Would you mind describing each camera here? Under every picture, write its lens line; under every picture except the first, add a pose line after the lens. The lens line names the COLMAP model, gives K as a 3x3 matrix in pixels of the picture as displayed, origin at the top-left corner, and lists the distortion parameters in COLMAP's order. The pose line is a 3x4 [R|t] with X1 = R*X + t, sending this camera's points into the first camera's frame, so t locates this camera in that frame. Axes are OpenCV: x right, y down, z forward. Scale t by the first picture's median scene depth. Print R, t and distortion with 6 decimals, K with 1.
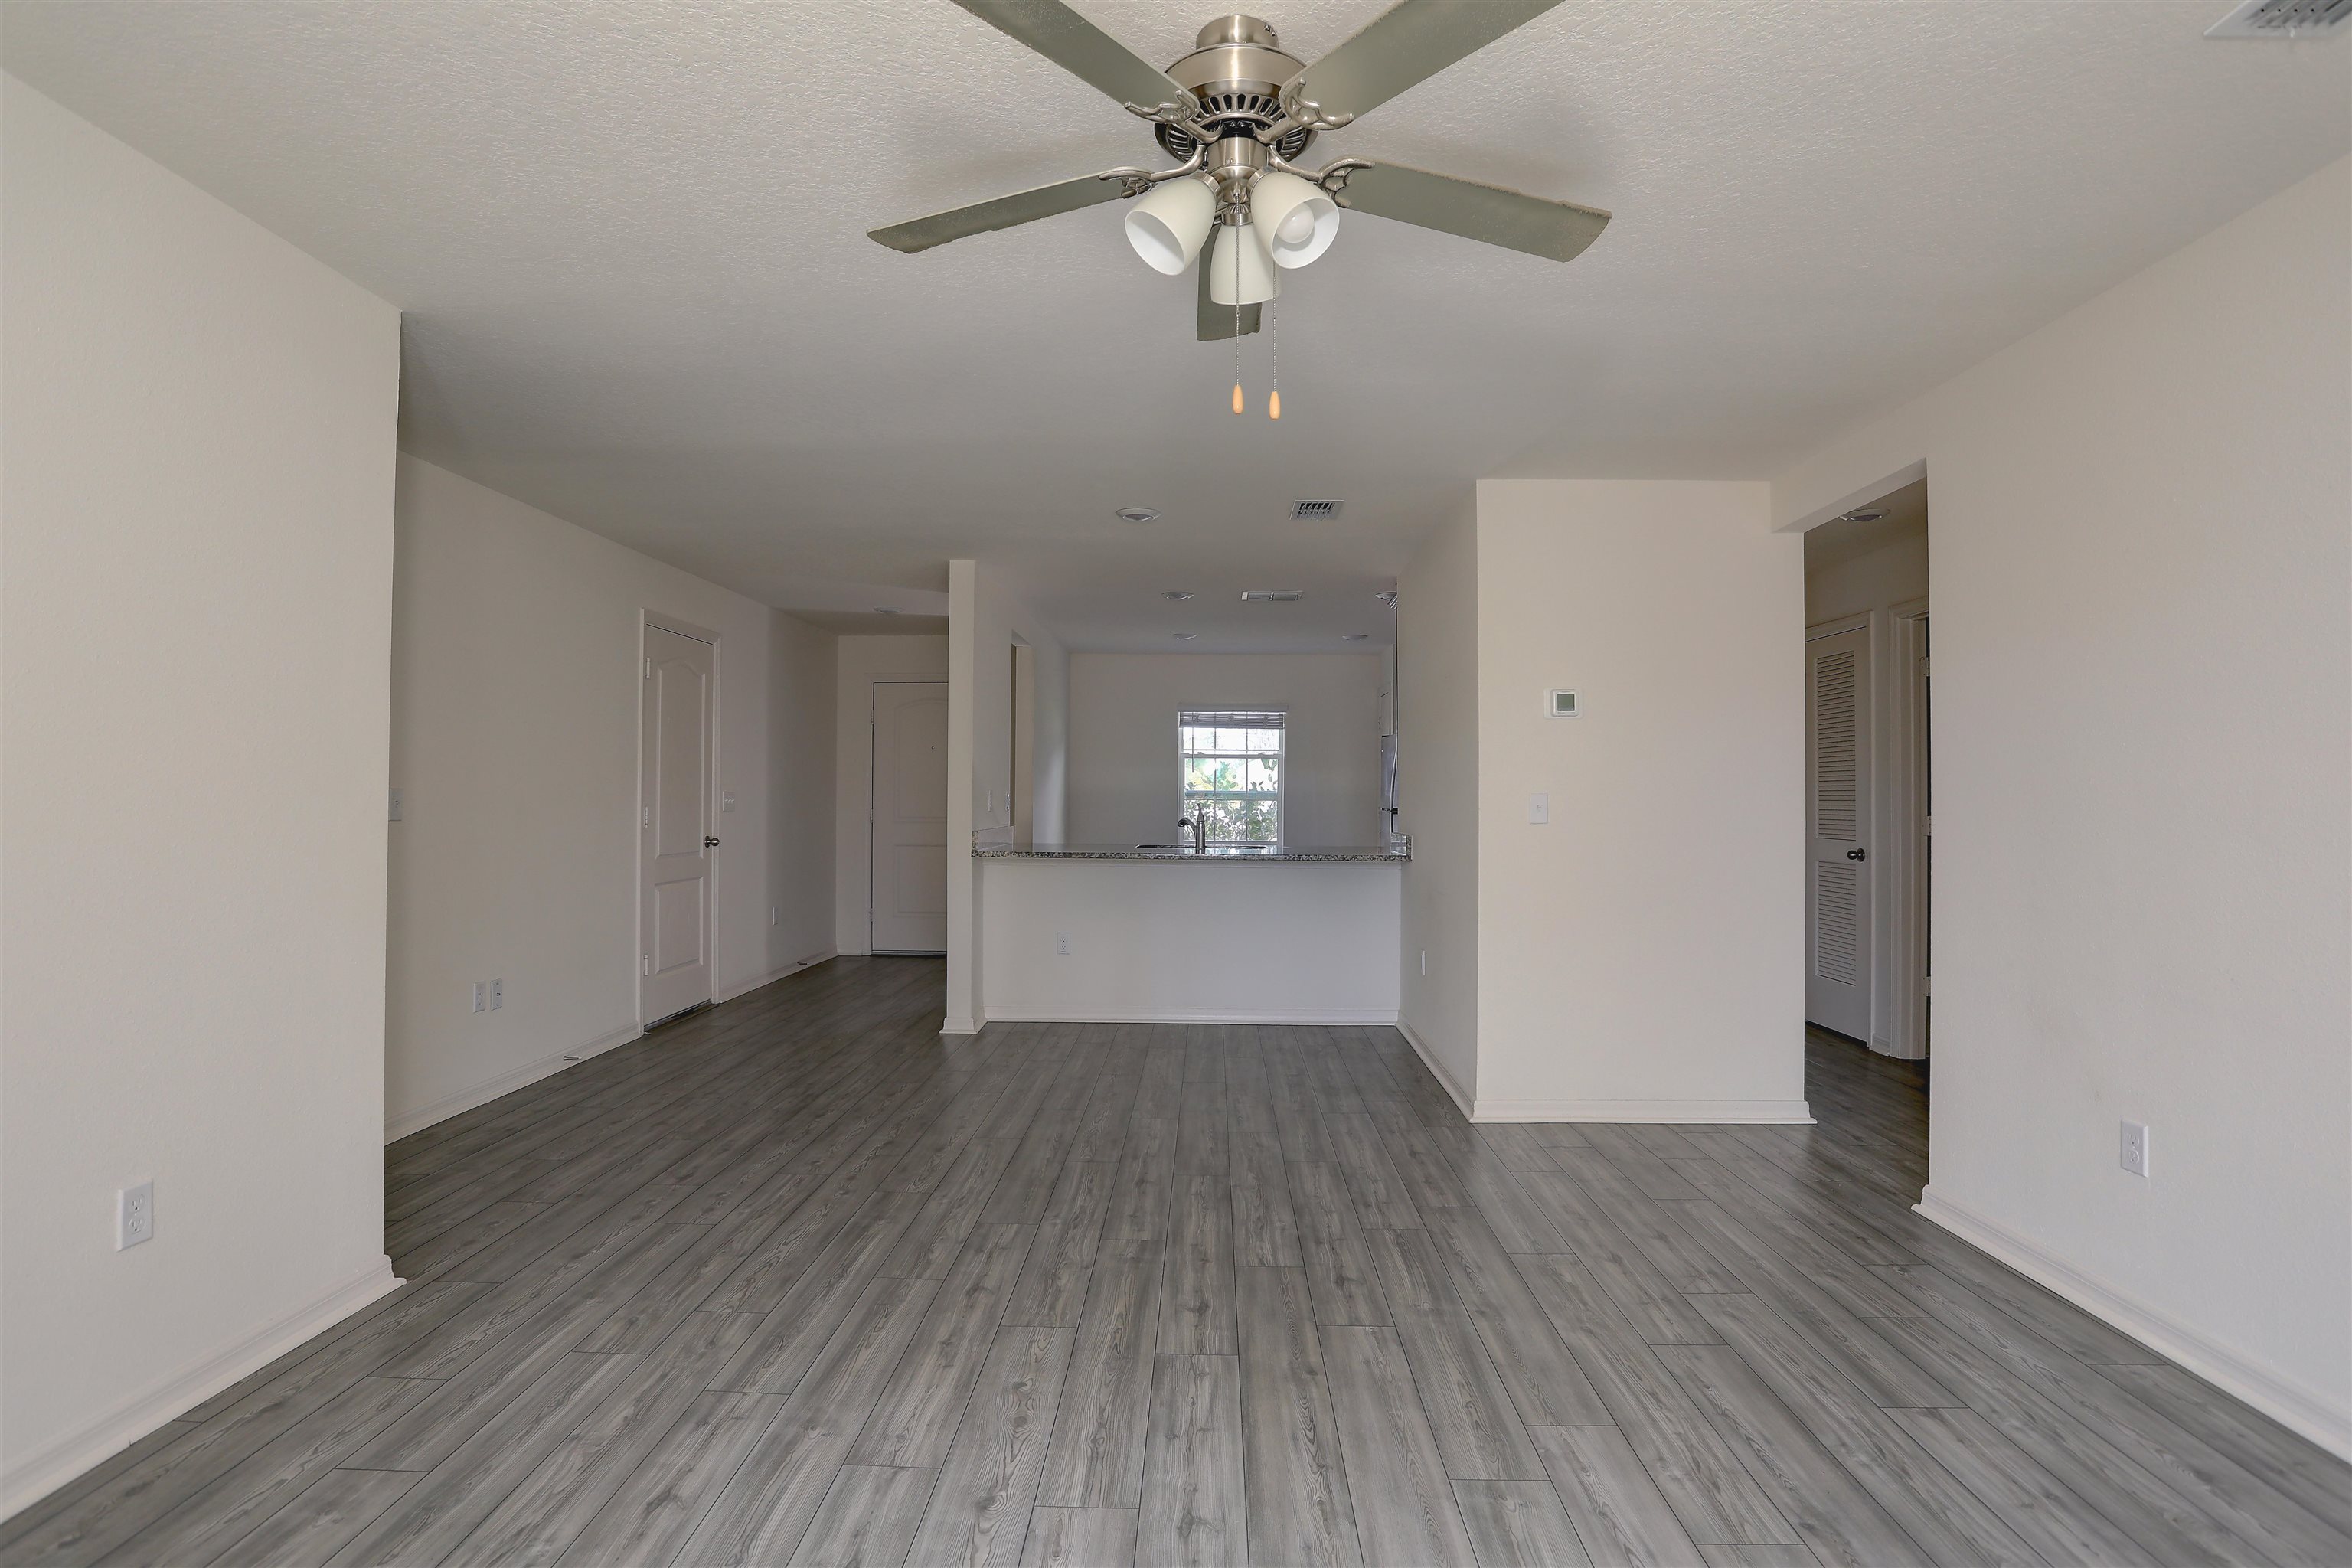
lens RADIAL K [[1186.7, 0, 1171.1], [0, 1186.7, 770.5], [0, 0, 1]] dist [-0.068942, 0.033606]
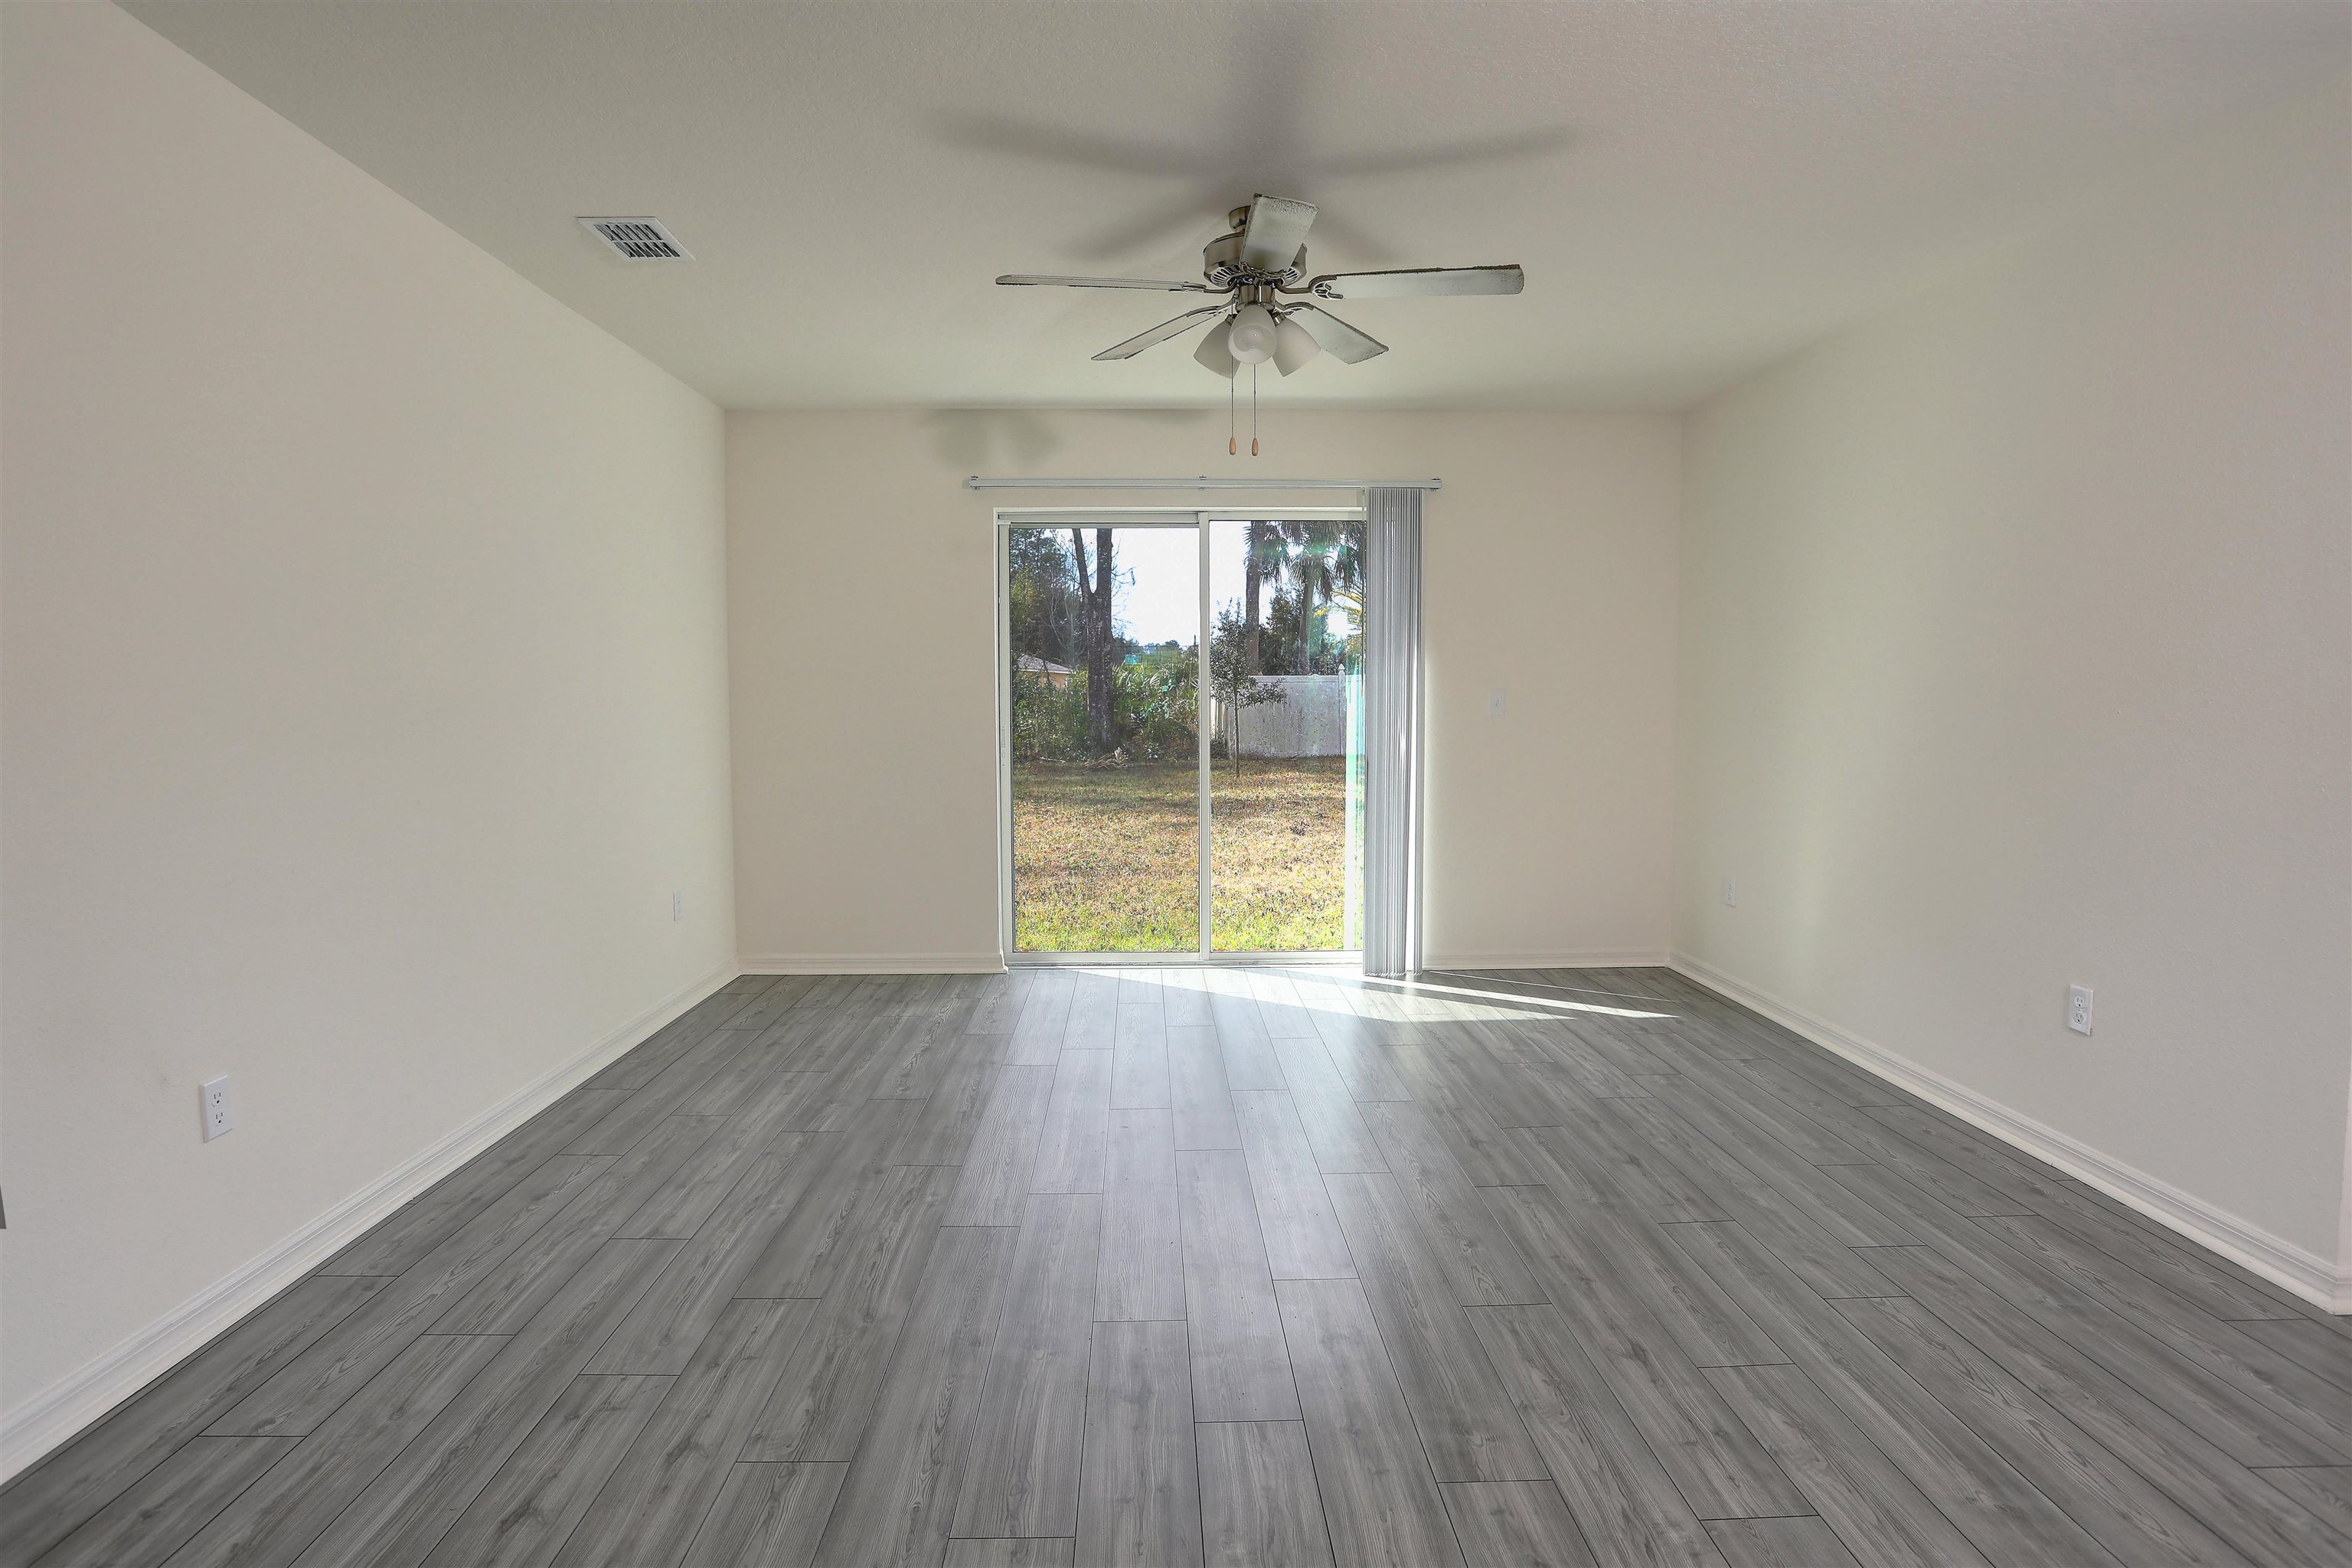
lens RADIAL K [[1214.1, 0, 1171.0], [0, 1214.1, 771.0], [0, 0, 1]] dist [-0.072736, 0.037385]
pose [[-0.998364, 0.000769, -0.057164, 0.153117], [-0.001487, 0.999222, 0.039419, 0.038536], [0.057150, 0.039439, -0.997586, 1.531735]]
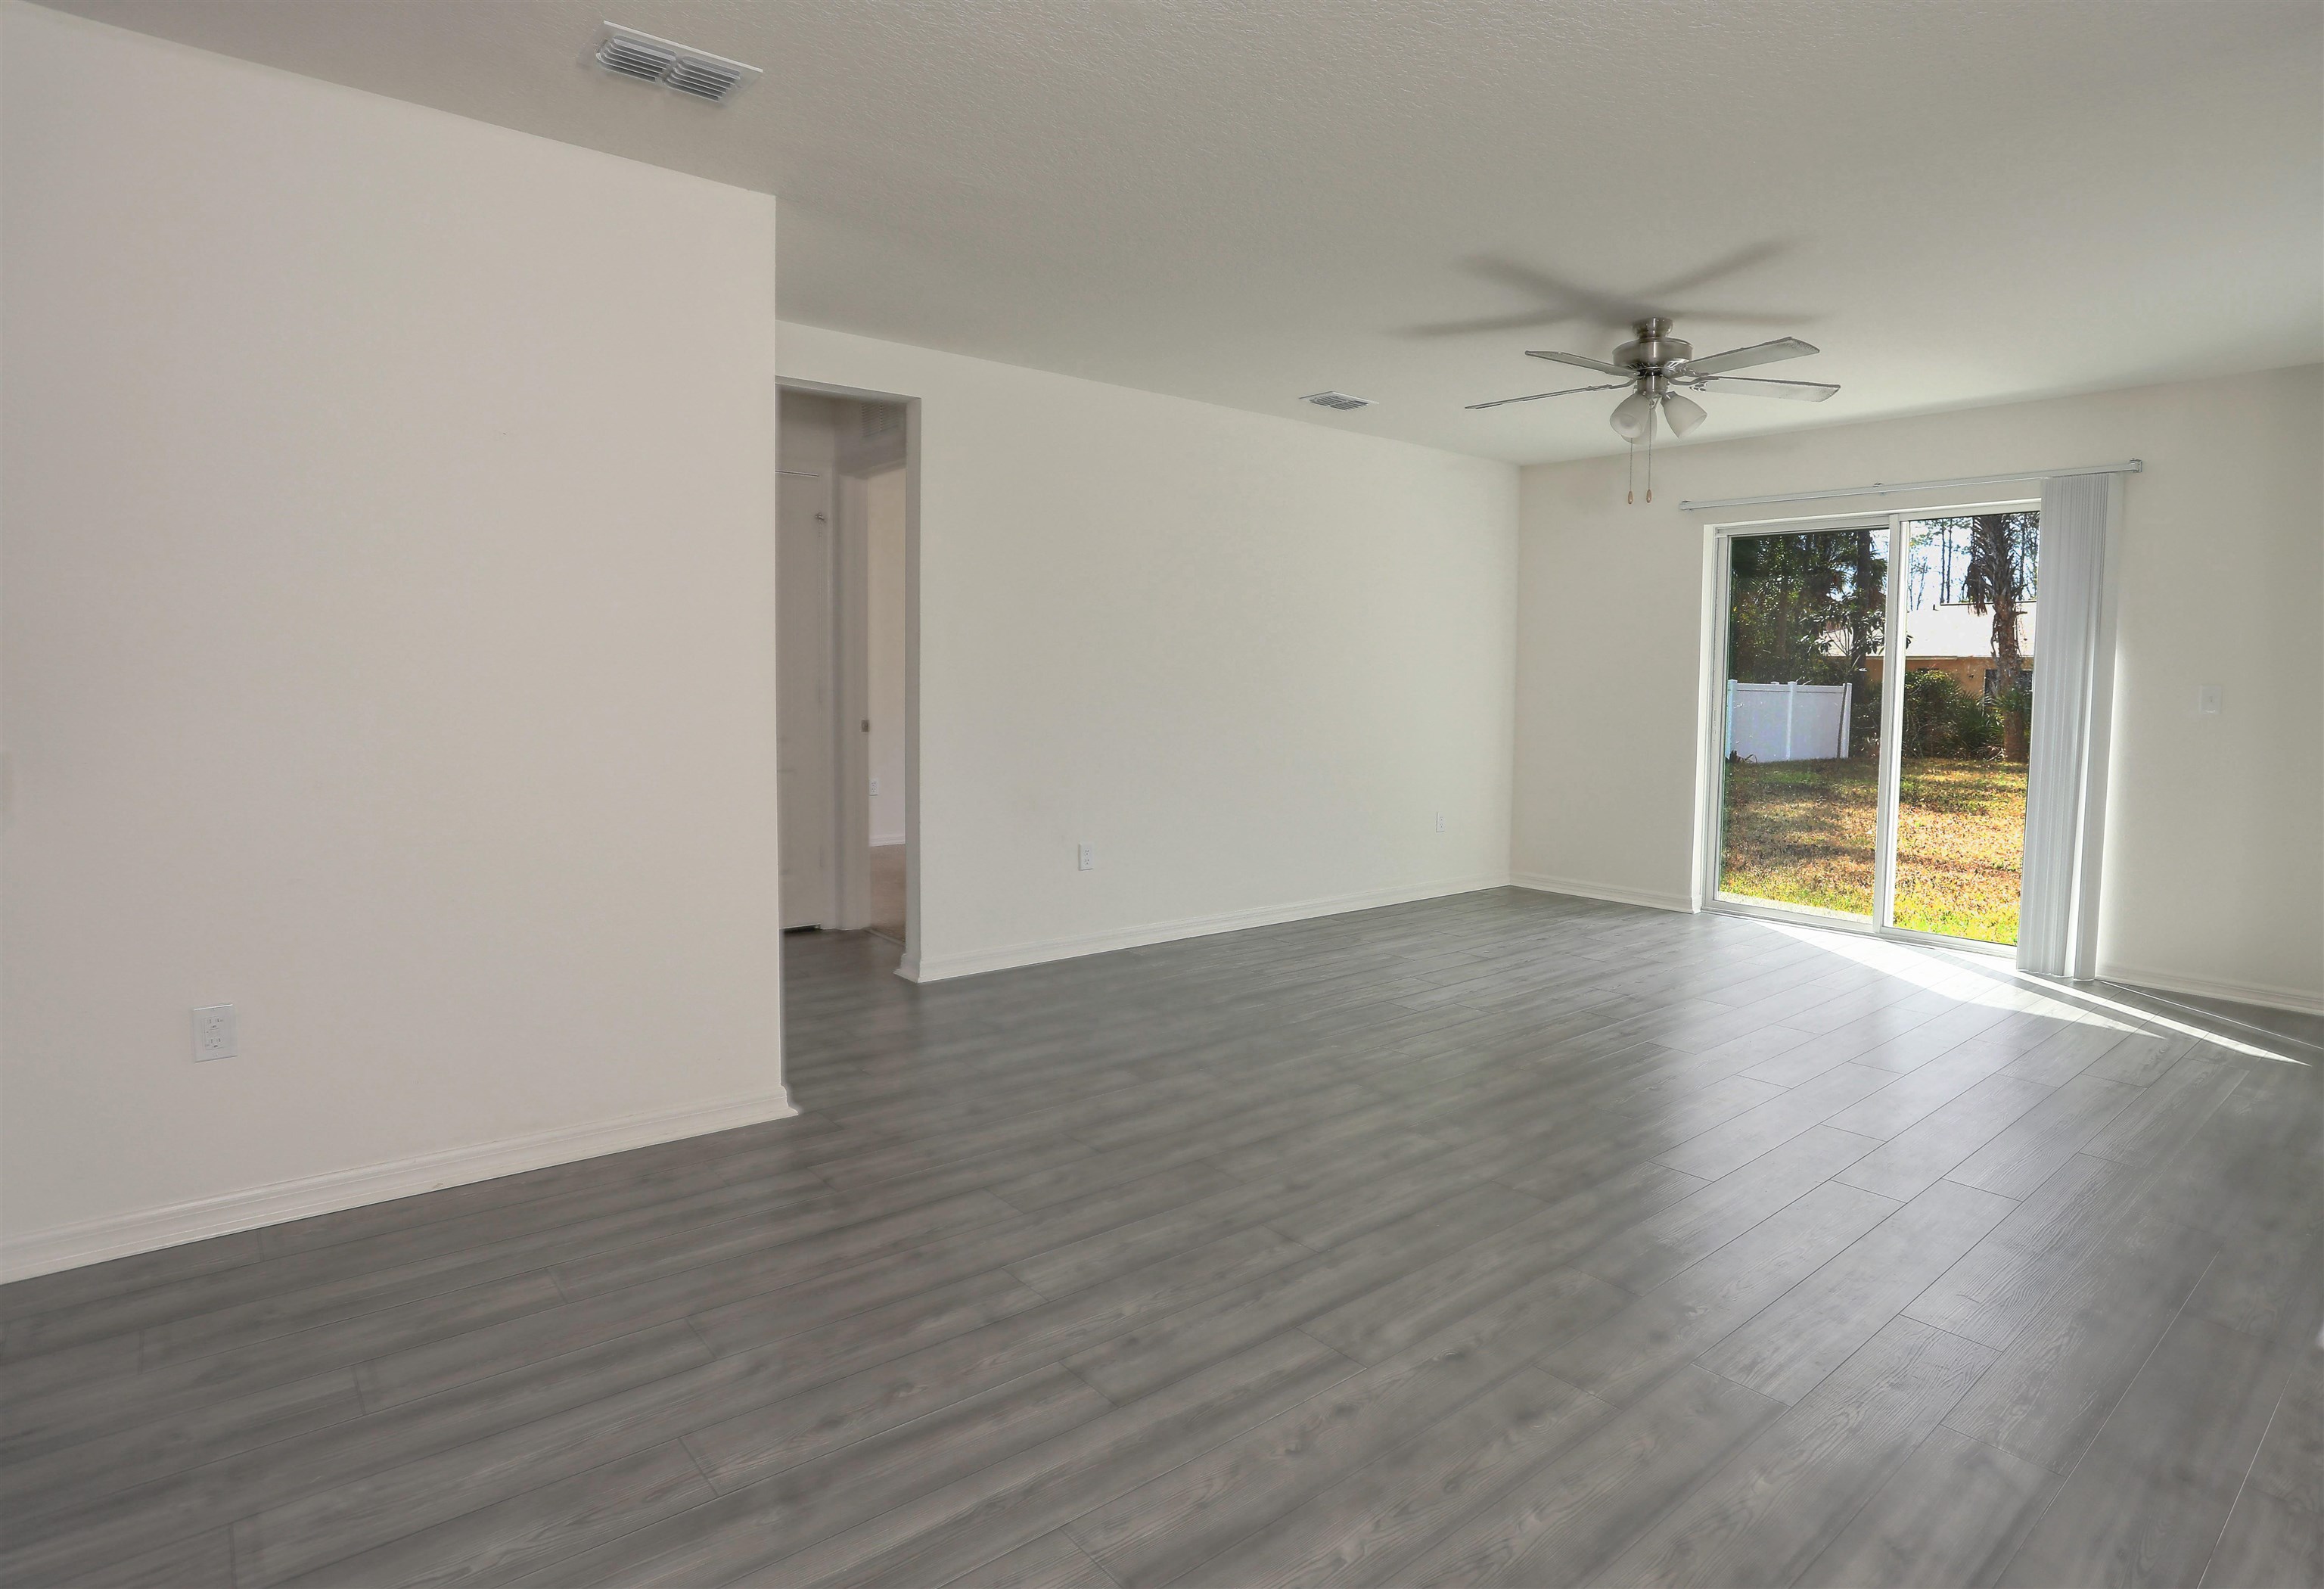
lens RADIAL K [[1230.2, 0, 1233.7], [0, 1230.2, 759.4], [0, 0, 1]] dist [-0.073699, 0.042421]
pose [[-0.684430, -0.064098, 0.726256, -0.621082], [-0.033737, 0.997845, 0.056274, 0.041110], [-0.728298, 0.014014, -0.685118, 1.781644]]
